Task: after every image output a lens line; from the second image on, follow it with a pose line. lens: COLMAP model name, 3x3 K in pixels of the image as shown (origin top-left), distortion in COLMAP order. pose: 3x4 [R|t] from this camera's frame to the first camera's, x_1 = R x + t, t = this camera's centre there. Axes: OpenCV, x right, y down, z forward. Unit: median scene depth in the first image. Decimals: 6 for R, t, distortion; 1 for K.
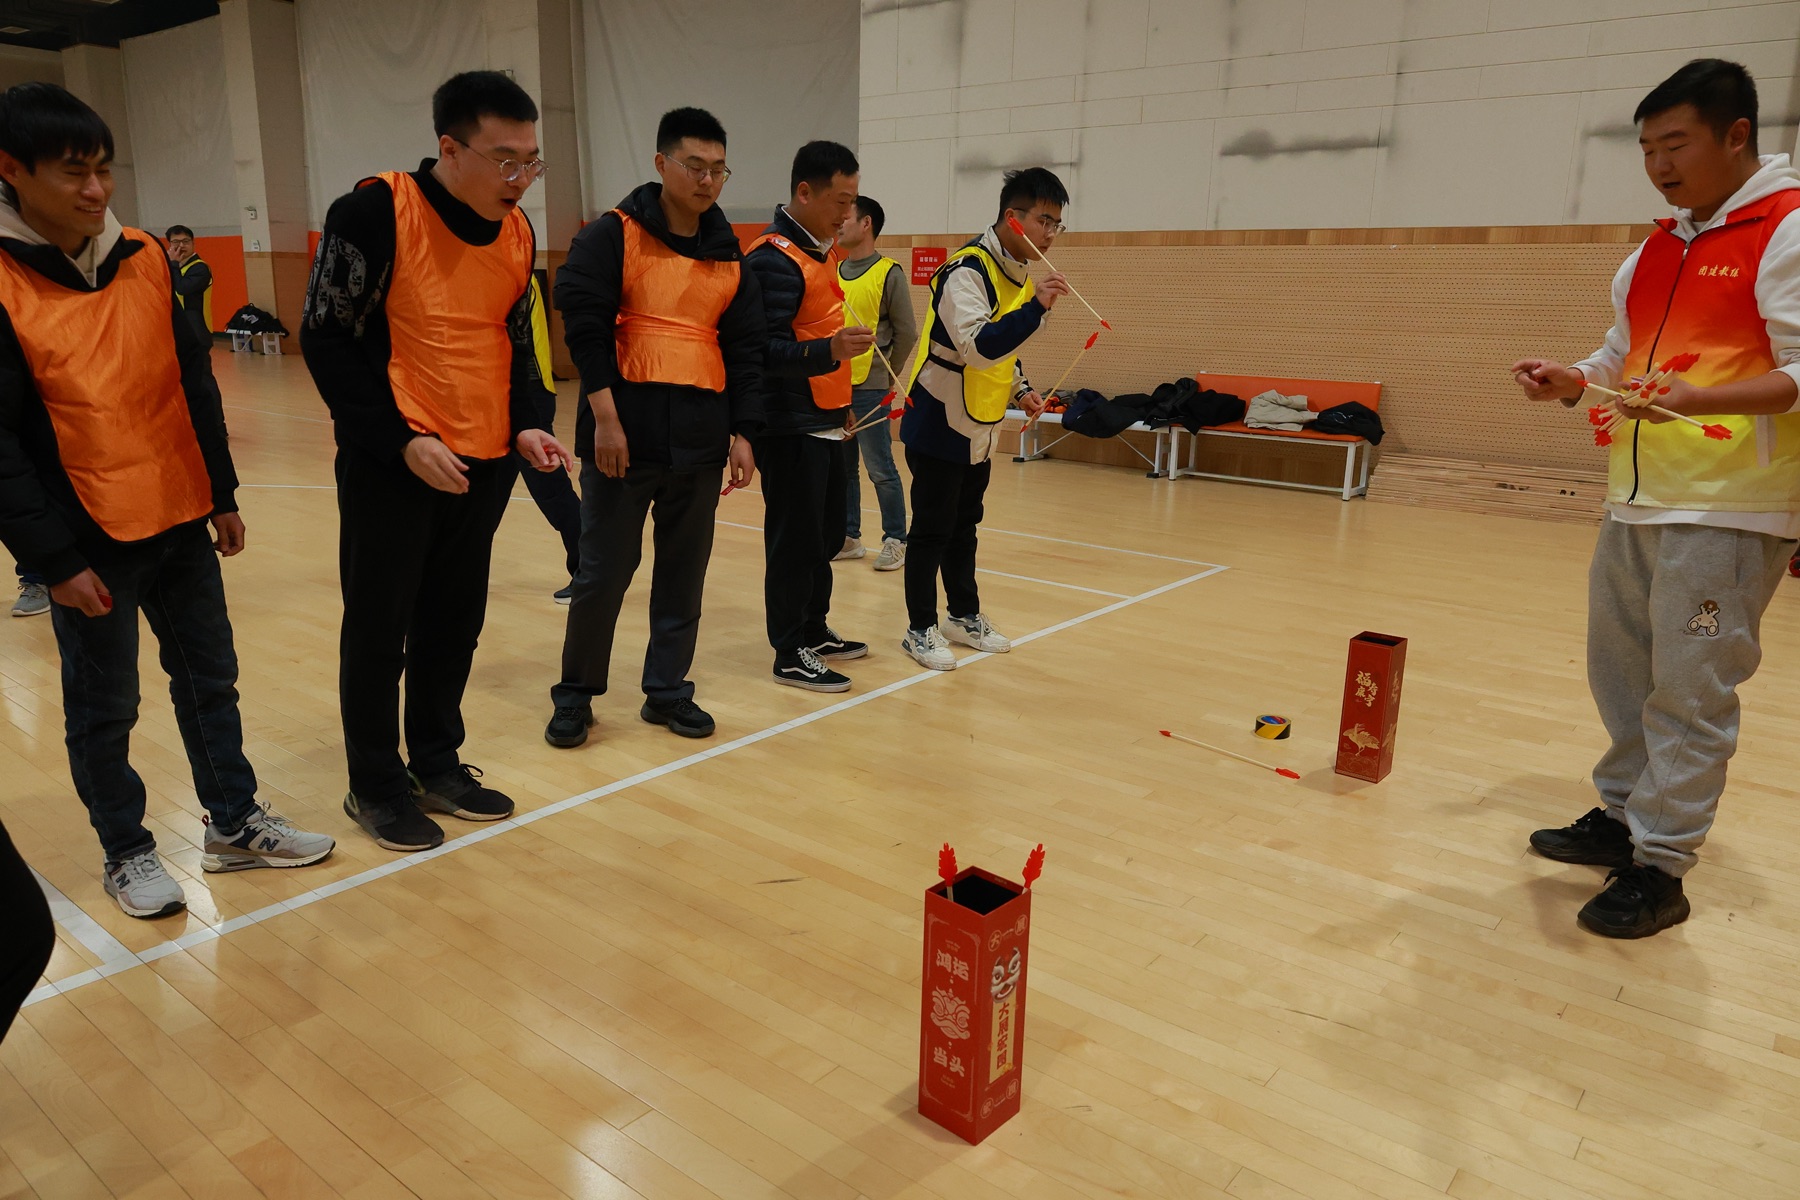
lens RADIAL K [[1223.3, 0, 901.5], [0, 1223.3, 608.8], [0, 0, 1]] dist [-0.009022, 0.001470]
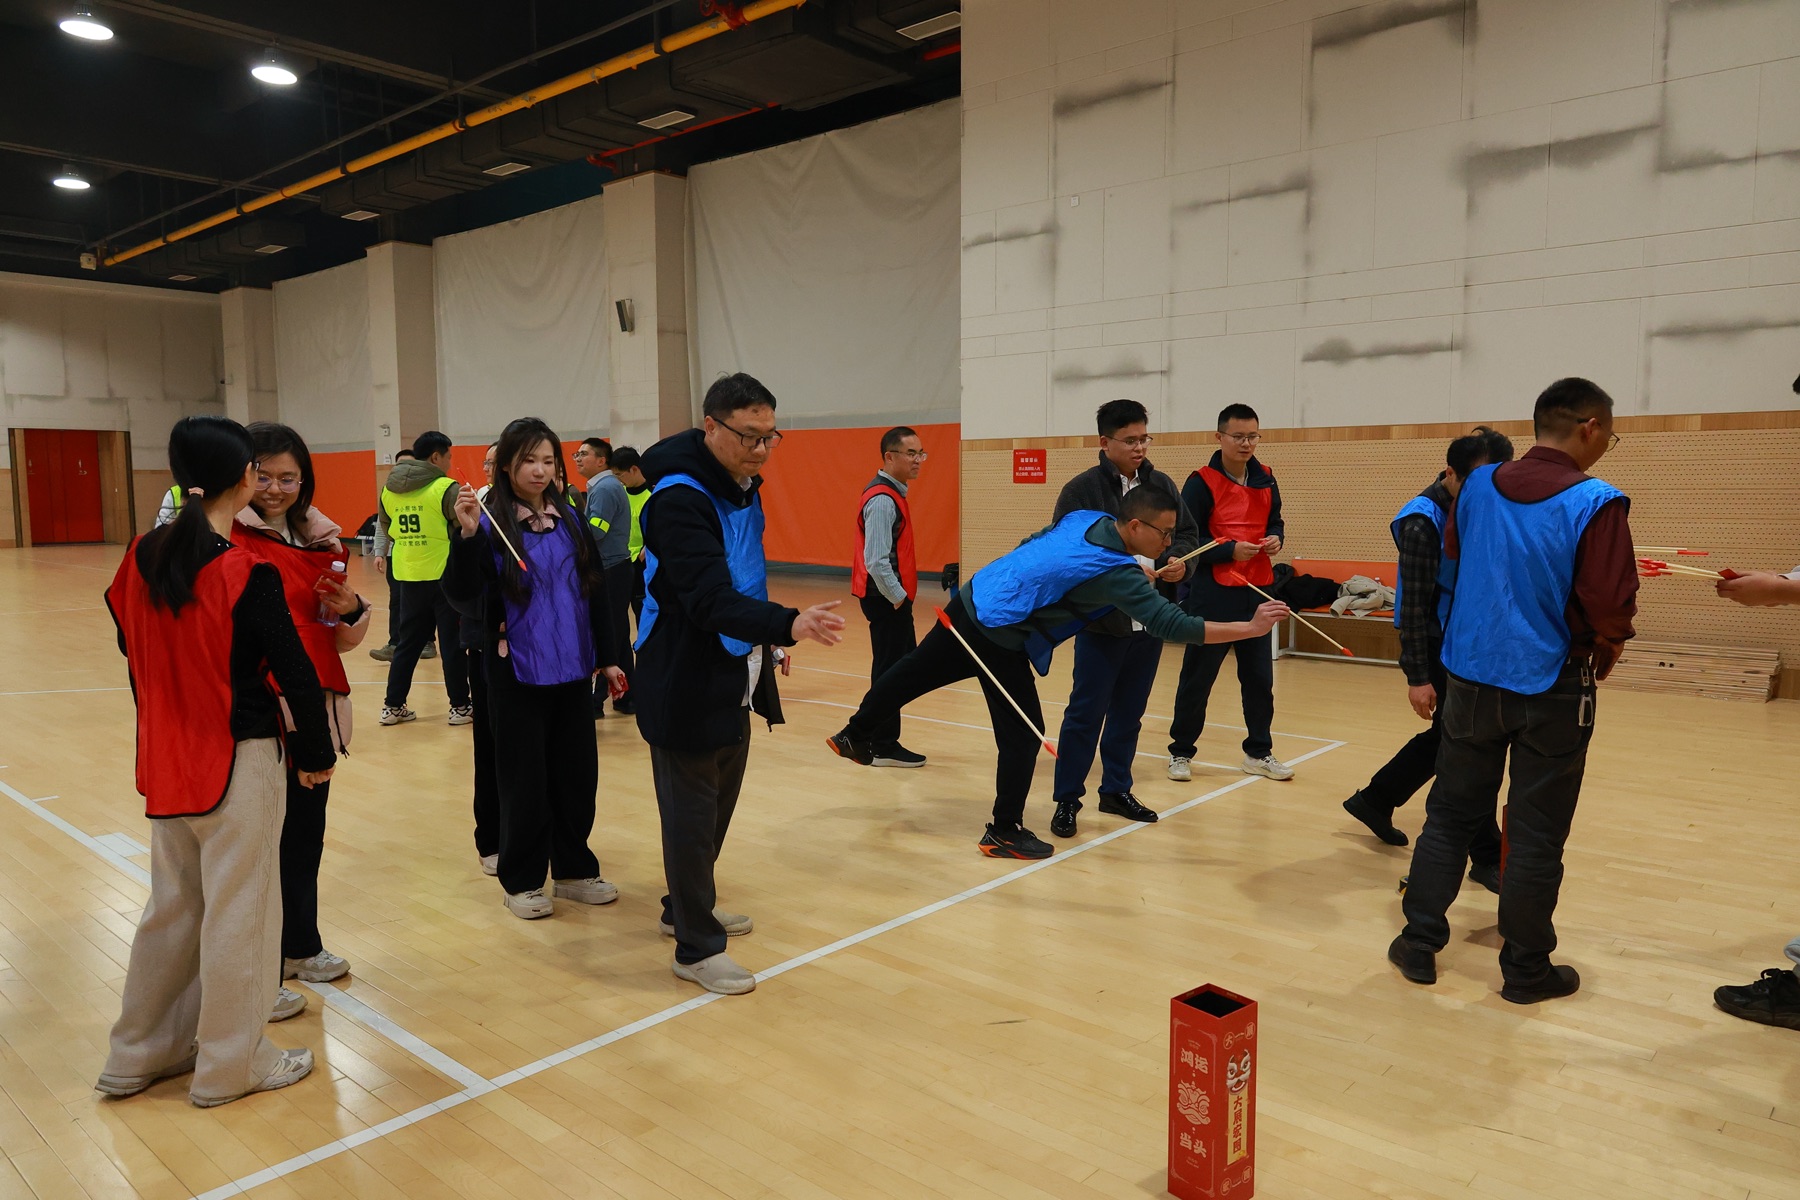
lens RADIAL K [[1228.7, 0, 900.0], [0, 1228.7, 600.0], [0, 0, 1]] dist [-0.008750, 0.004452]
pose [[0.998225, -0.019876, -0.056137, -0.041012], [0.010724, 0.987245, -0.158847, 0.008118], [0.058578, 0.157963, 0.985706, -0.066285]]
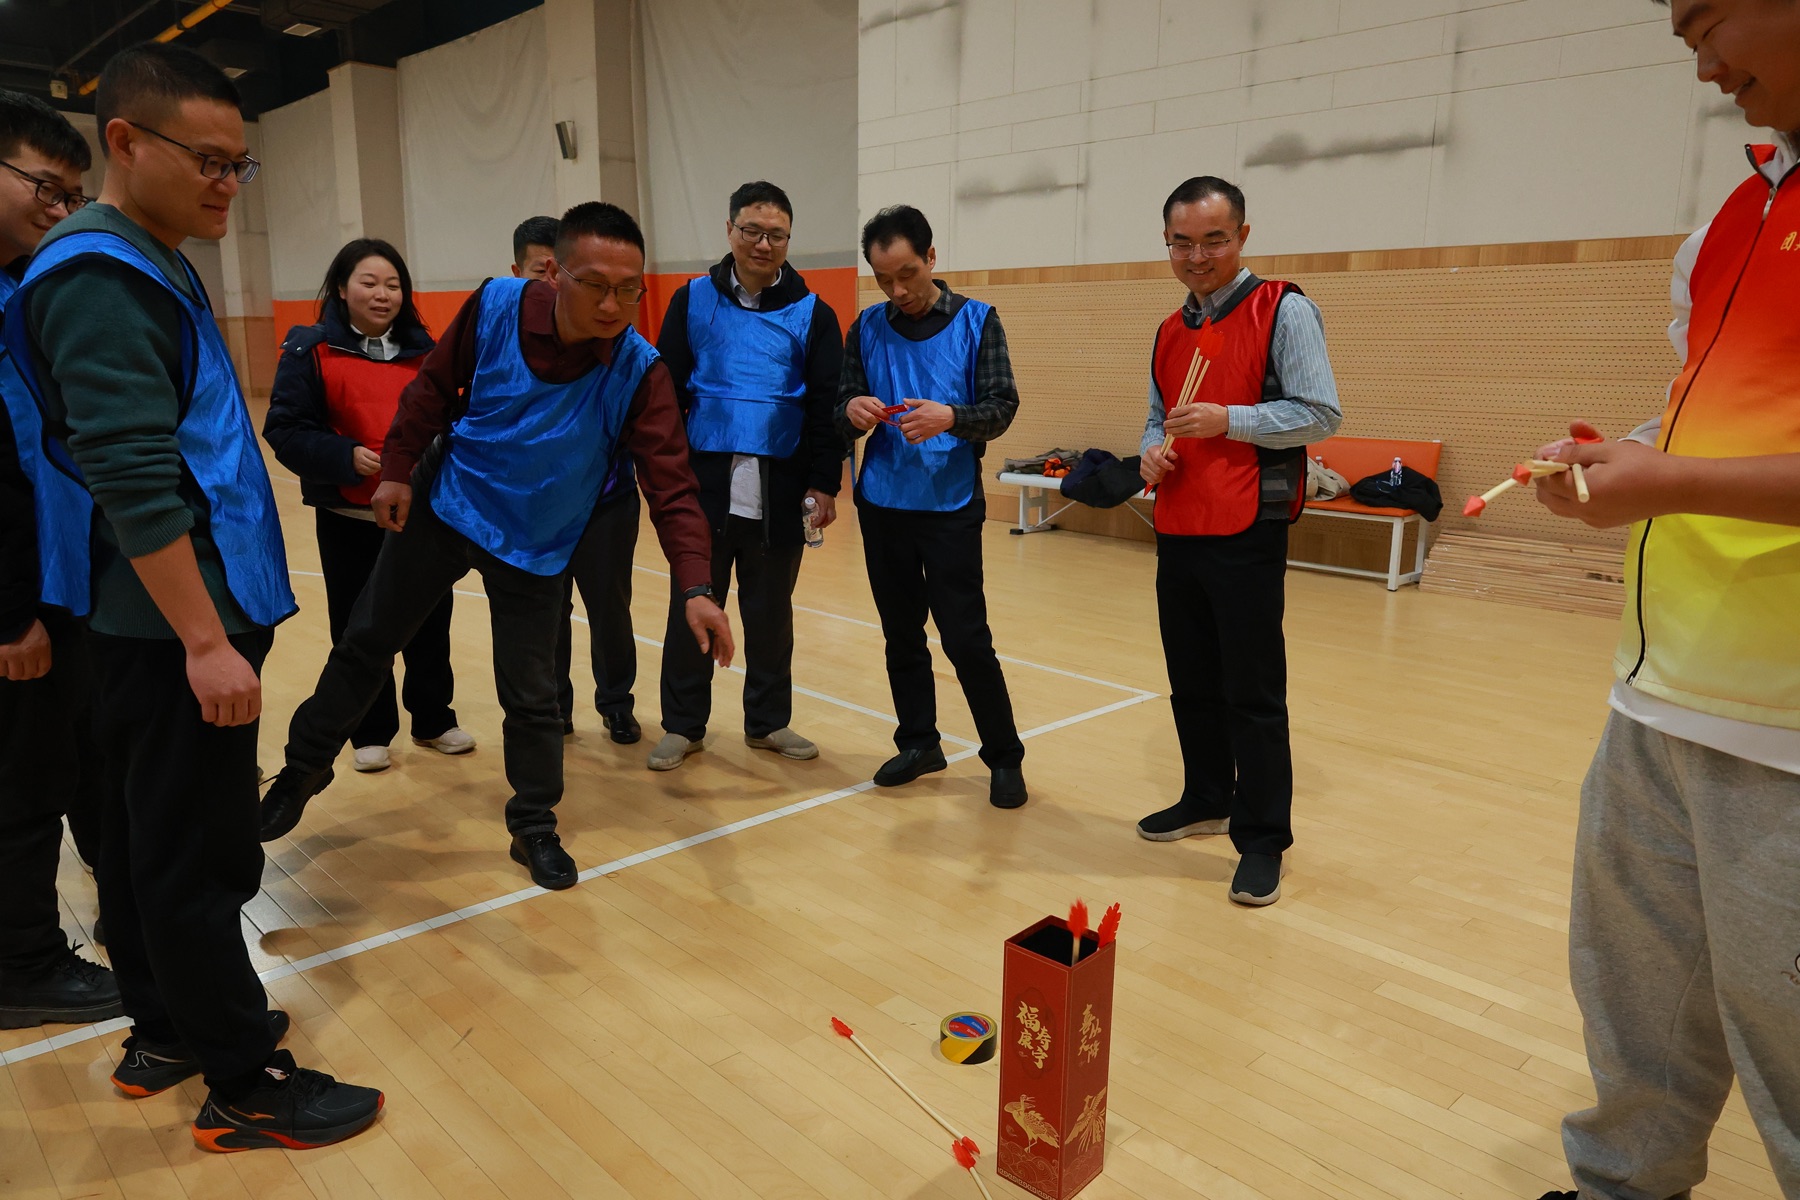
lens RADIAL K [[1220.6, 0, 902.4], [0, 1220.6, 613.2], [0, 0, 1]] dist [-0.025597, 0.027876]
pose [[0.990824, 0.014720, -0.134353, 0.154643], [-0.019736, 0.999154, -0.036079, -0.039105], [0.133709, 0.038399, 0.990276, 0.179660]]
